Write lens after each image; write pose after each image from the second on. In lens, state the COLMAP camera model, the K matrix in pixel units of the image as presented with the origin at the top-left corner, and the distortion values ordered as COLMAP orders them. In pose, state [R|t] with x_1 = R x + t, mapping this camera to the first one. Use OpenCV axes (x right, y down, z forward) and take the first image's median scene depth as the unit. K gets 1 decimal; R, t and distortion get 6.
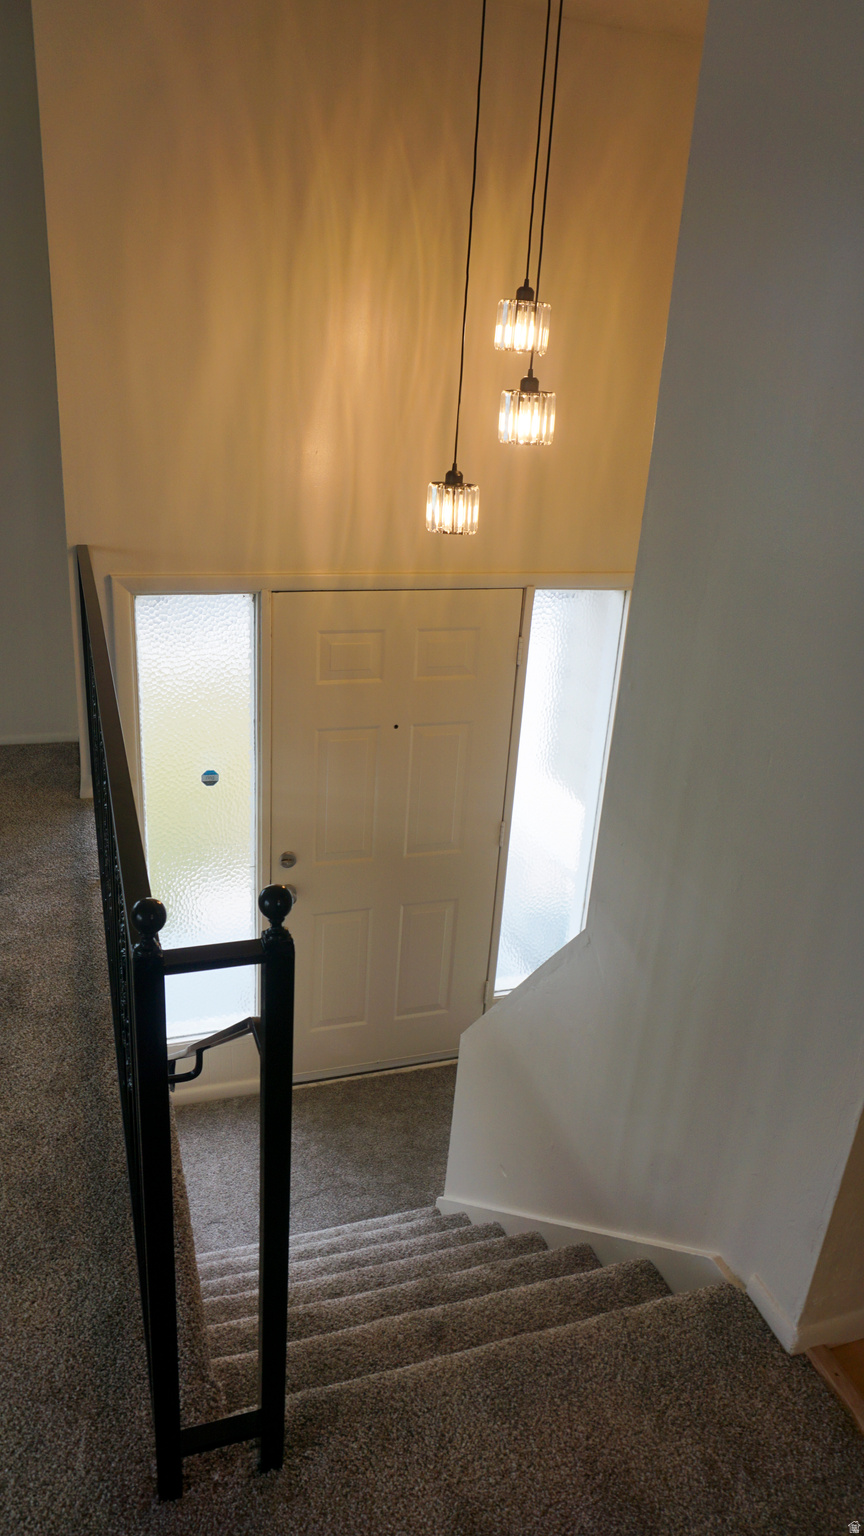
lens RADIAL K [[1024.6, 0, 430.8], [0, 1024.6, 774.3], [0, 0, 1]] dist [-0.039420, 0.030869]
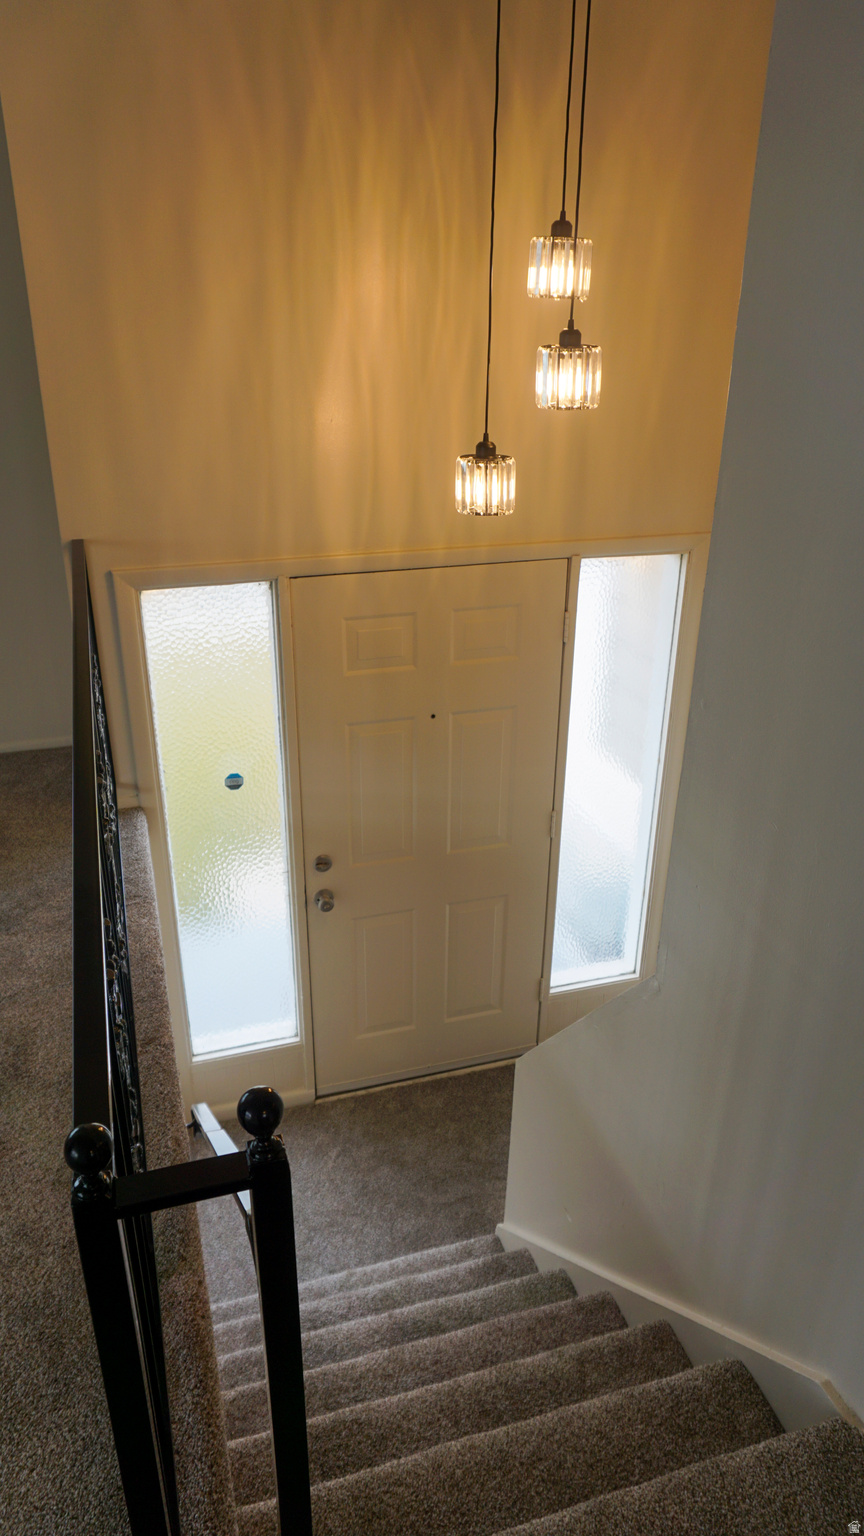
lens RADIAL K [[1024.6, 0, 430.1], [0, 1024.6, 770.3], [0, 0, 1]] dist [-0.039420, 0.030869]
pose [[0.998193, -0.037070, -0.047293, 0.005509], [0.039685, 0.997664, 0.055602, -0.058932], [0.045122, -0.057378, 0.997332, 0.100256]]
